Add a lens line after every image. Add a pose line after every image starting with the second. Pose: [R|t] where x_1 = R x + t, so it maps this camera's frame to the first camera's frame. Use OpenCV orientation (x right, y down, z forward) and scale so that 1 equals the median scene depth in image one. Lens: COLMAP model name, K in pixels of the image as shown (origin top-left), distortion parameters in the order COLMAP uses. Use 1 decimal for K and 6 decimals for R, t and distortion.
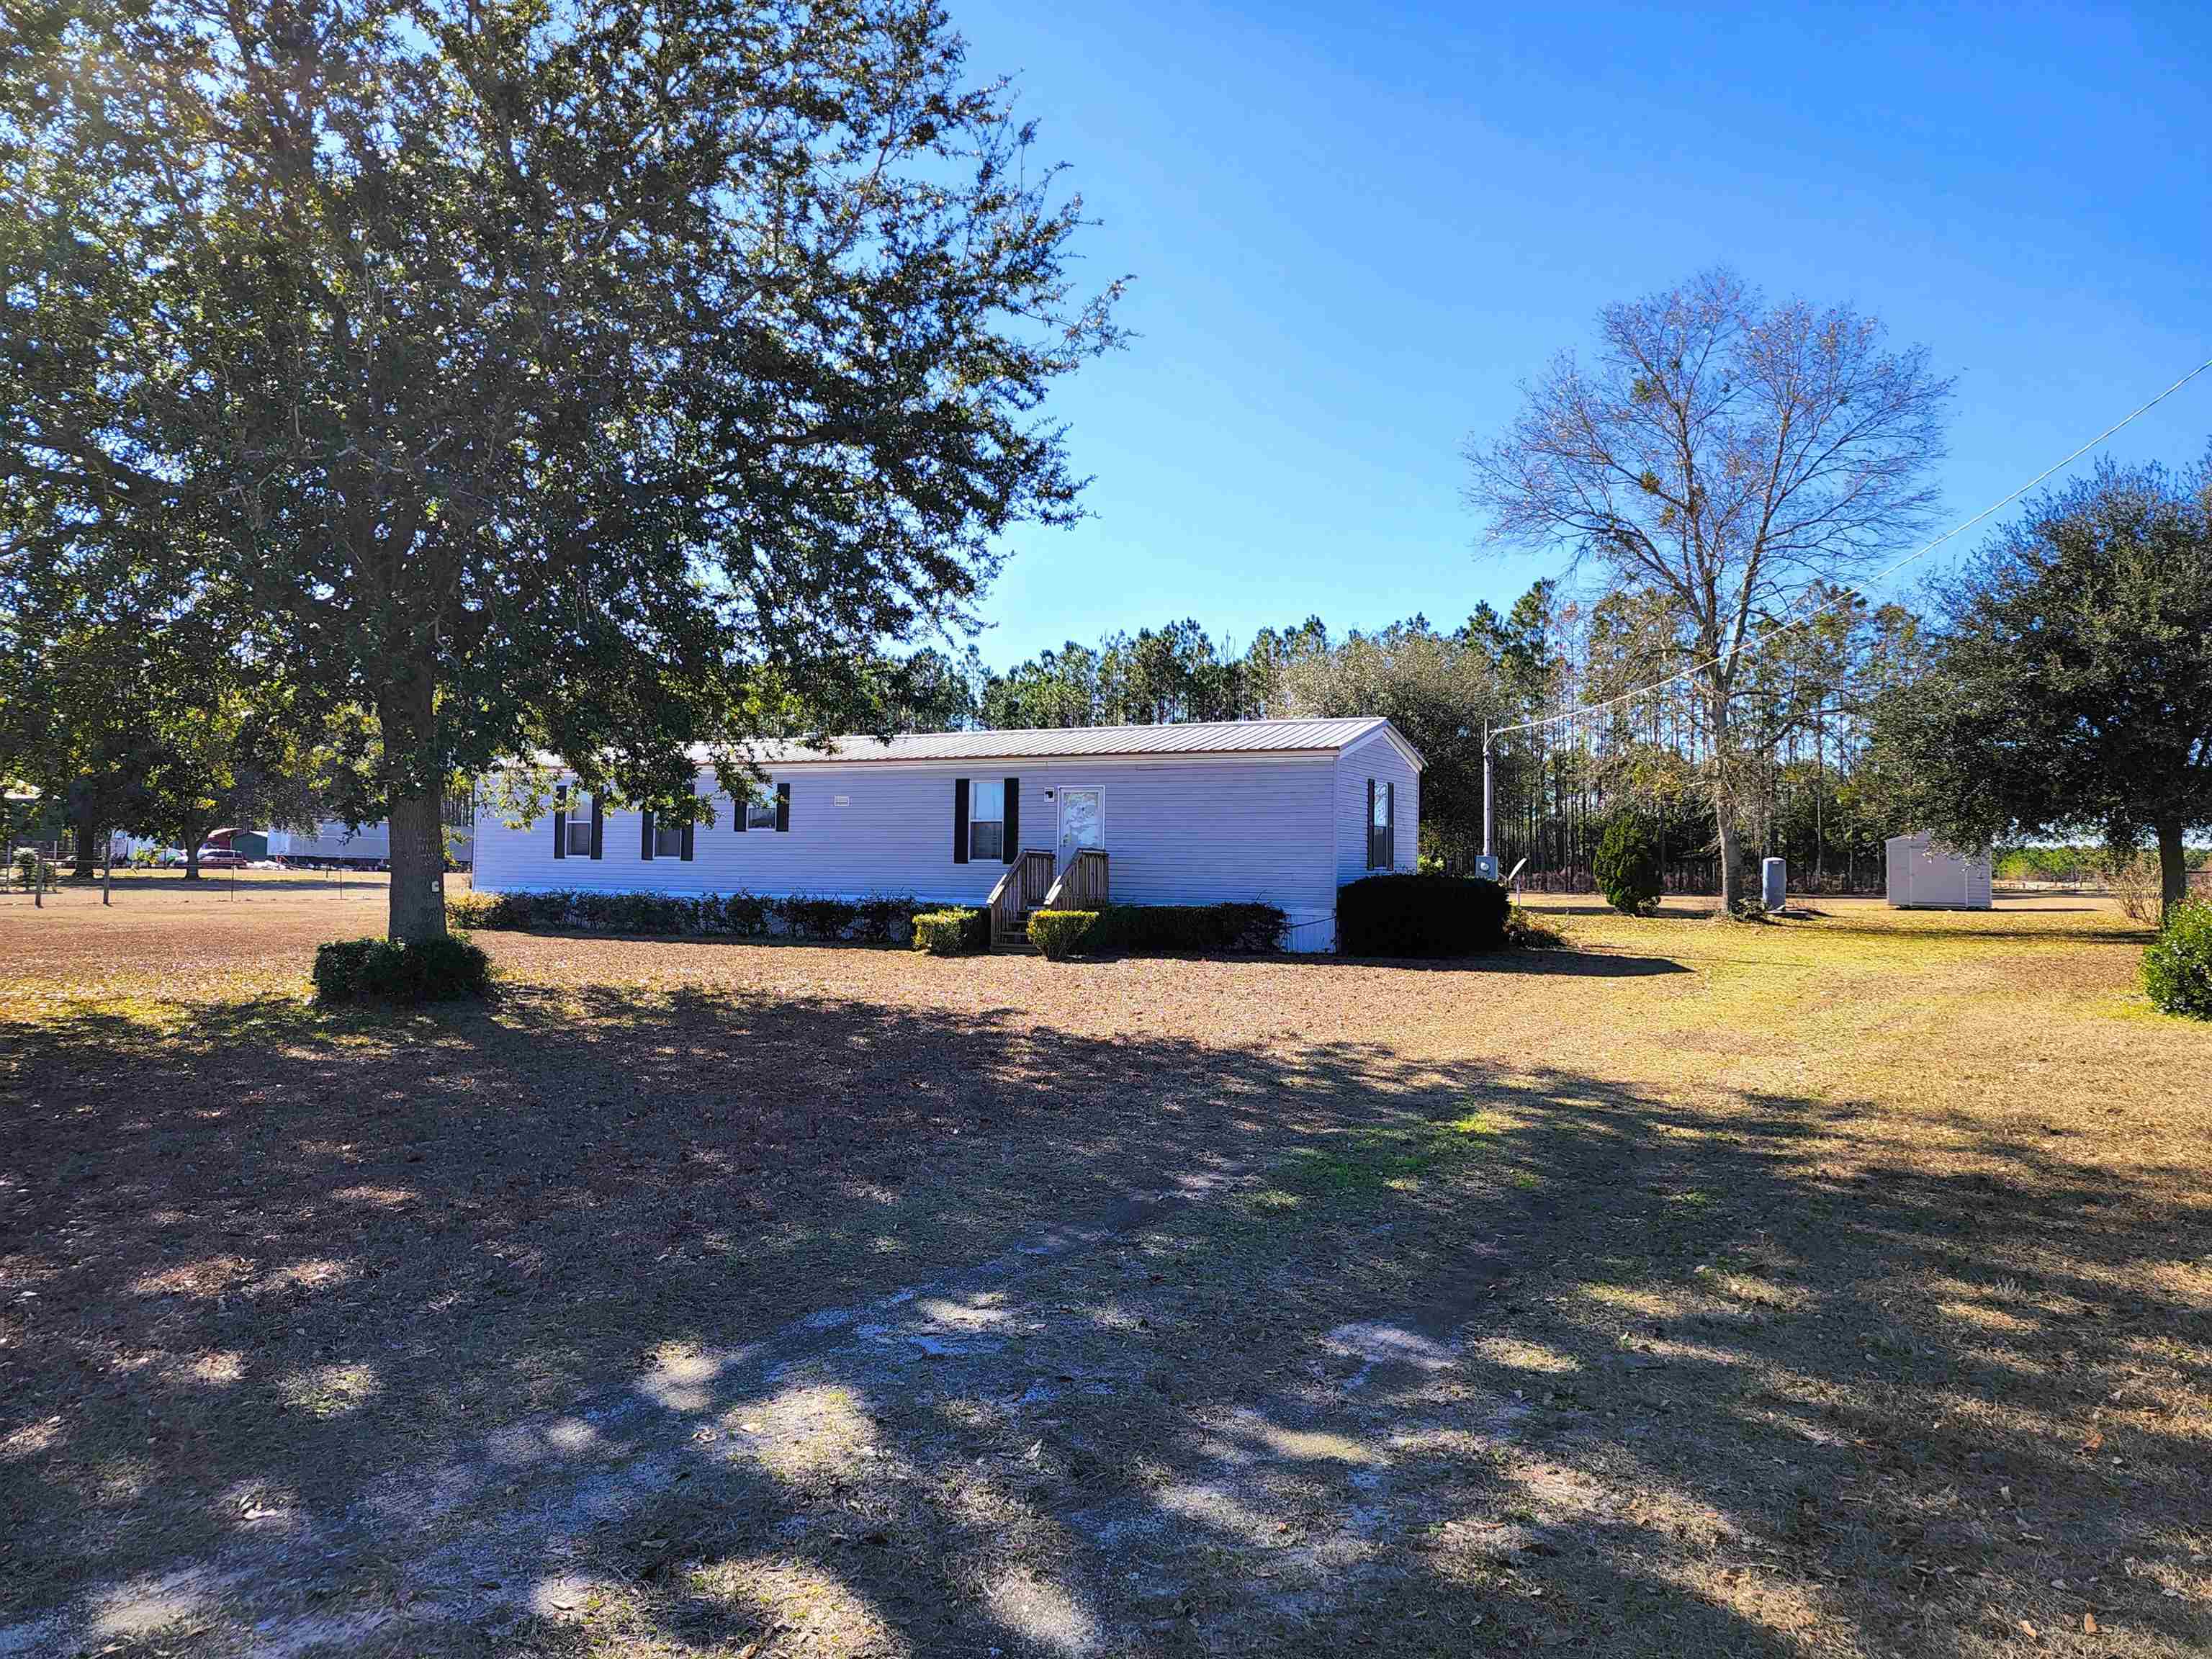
lens RADIAL K [[1492.8, 0, 1106.9], [0, 1492.8, 869.4], [0, 0, 1]] dist [0.054495, -0.003287]
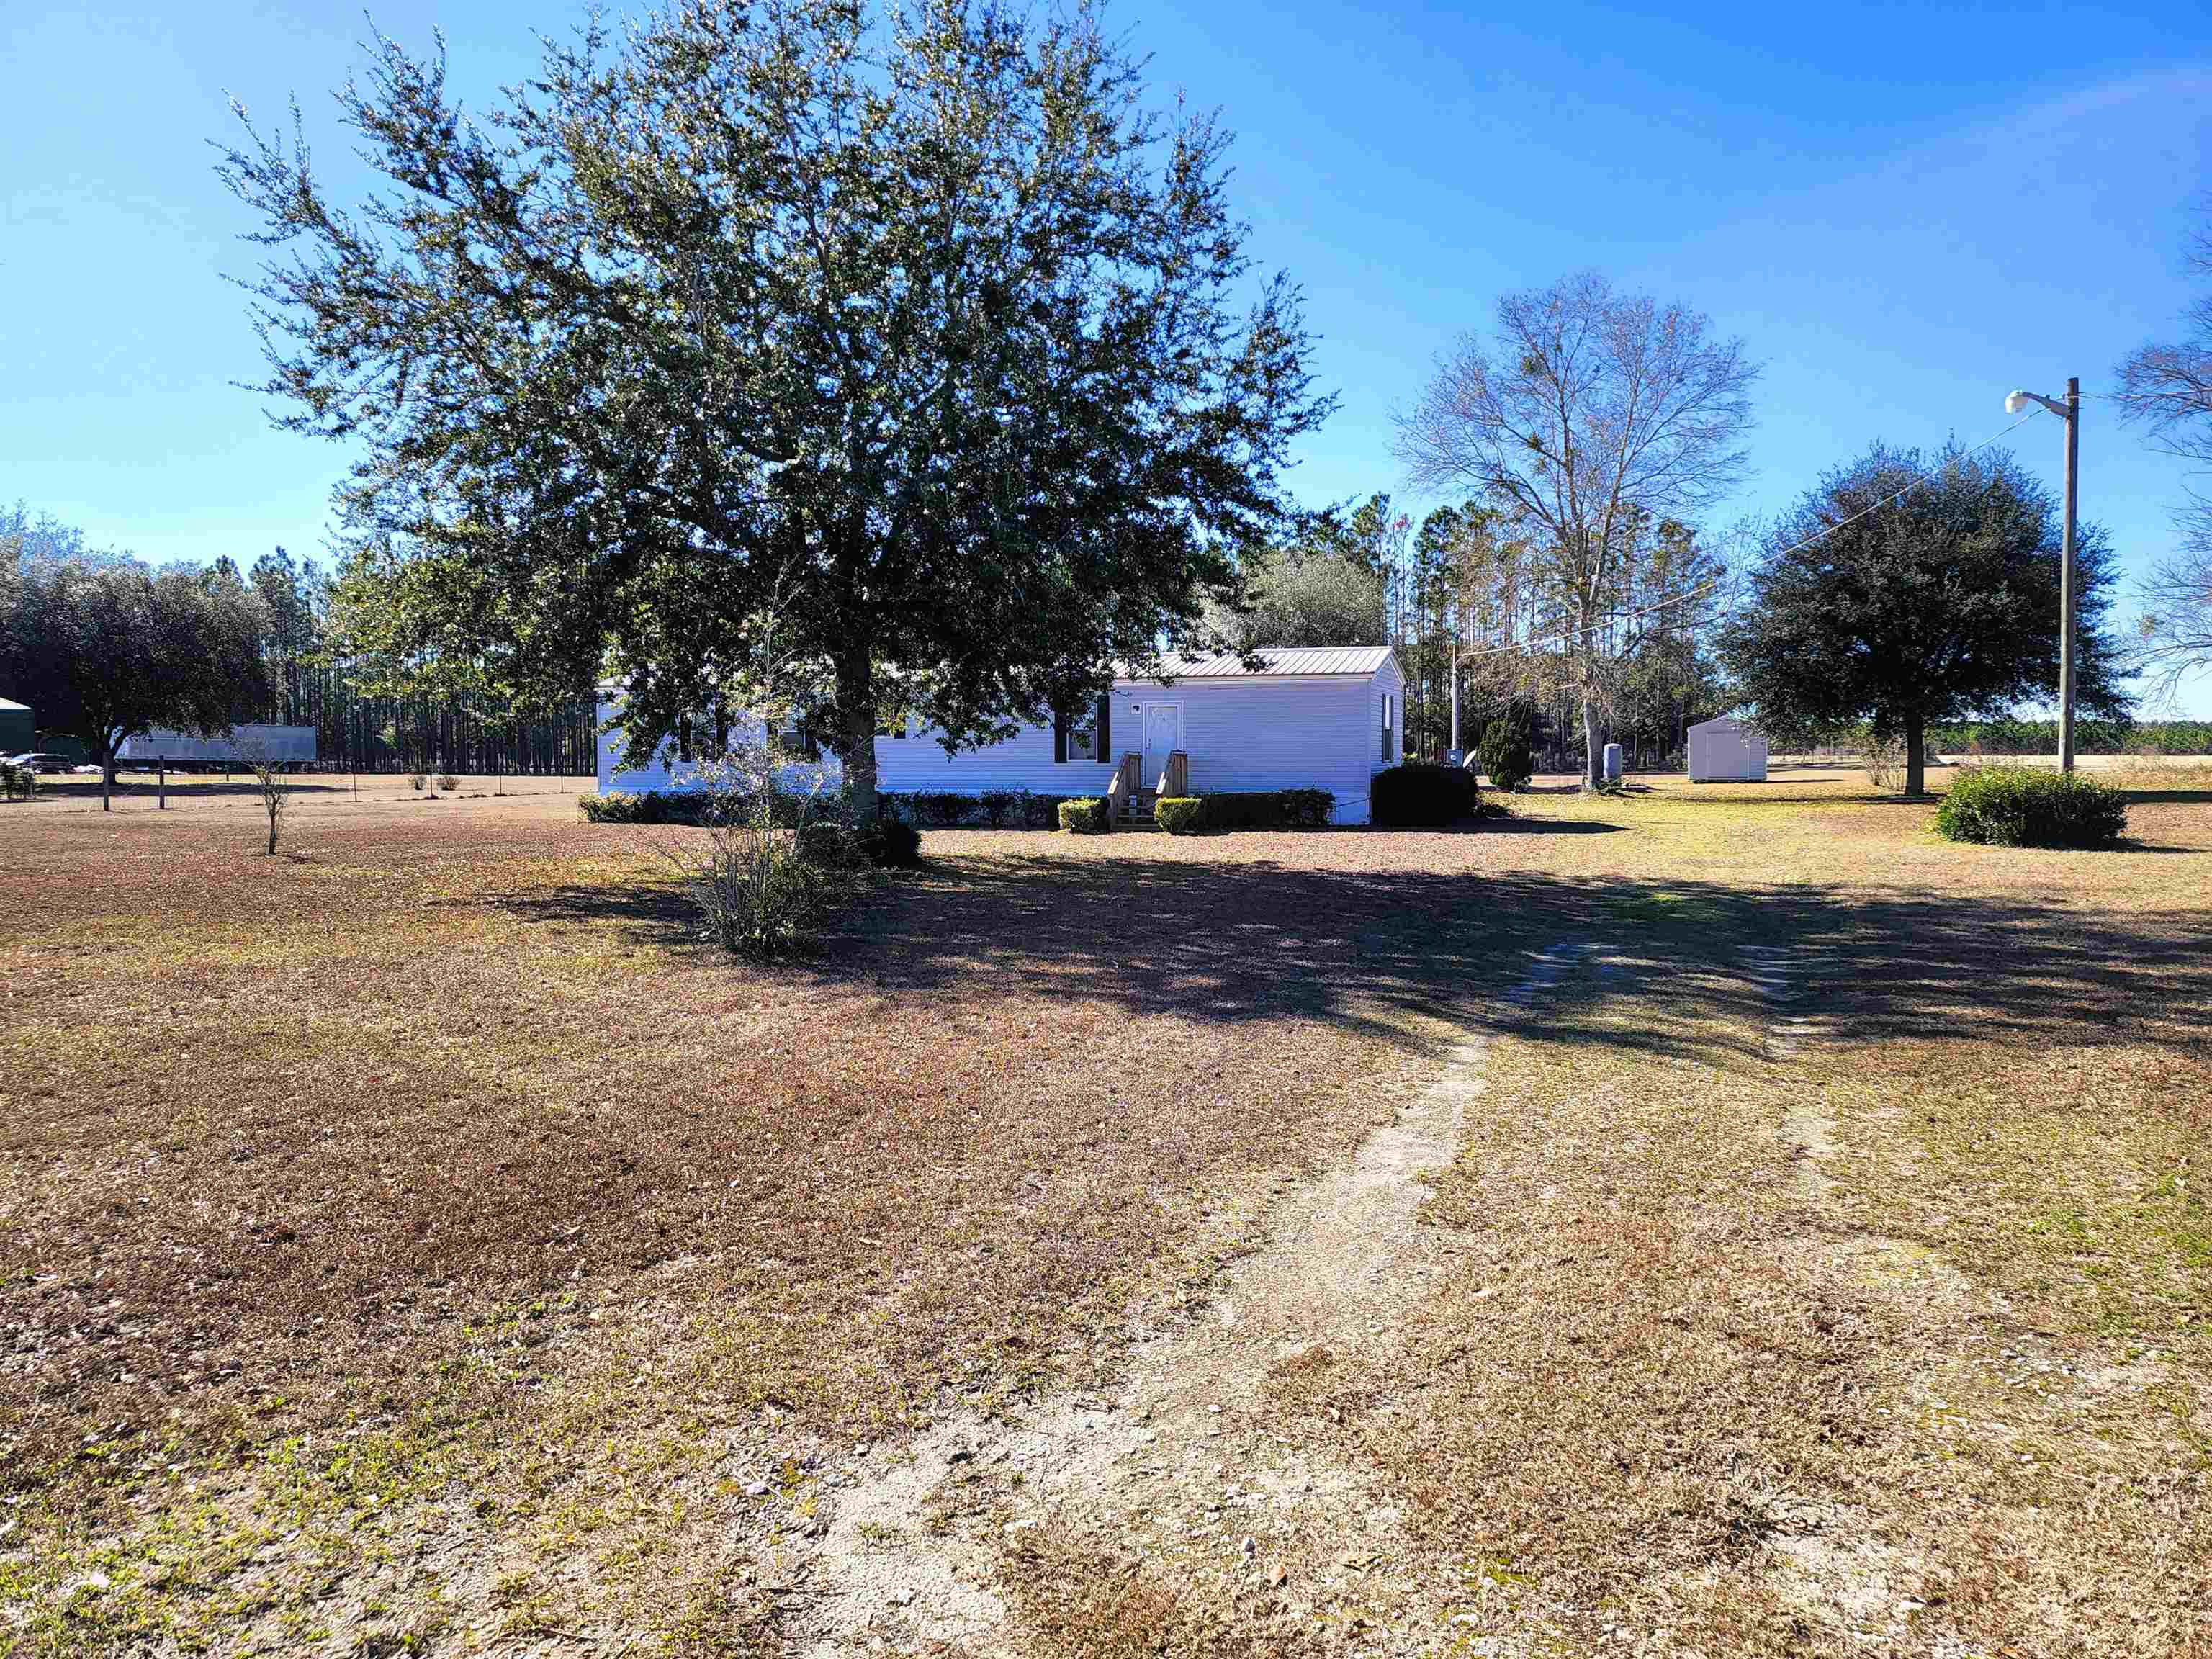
lens RADIAL K [[1492.8, 0, 1106.9], [0, 1492.8, 869.4], [0, 0, 1]] dist [0.054495, -0.003287]
pose [[0.988424, -0.028484, 0.149018, -0.185776], [0.017151, 0.996899, 0.076795, -0.007527], [-0.150744, -0.073350, 0.985848, -0.197636]]
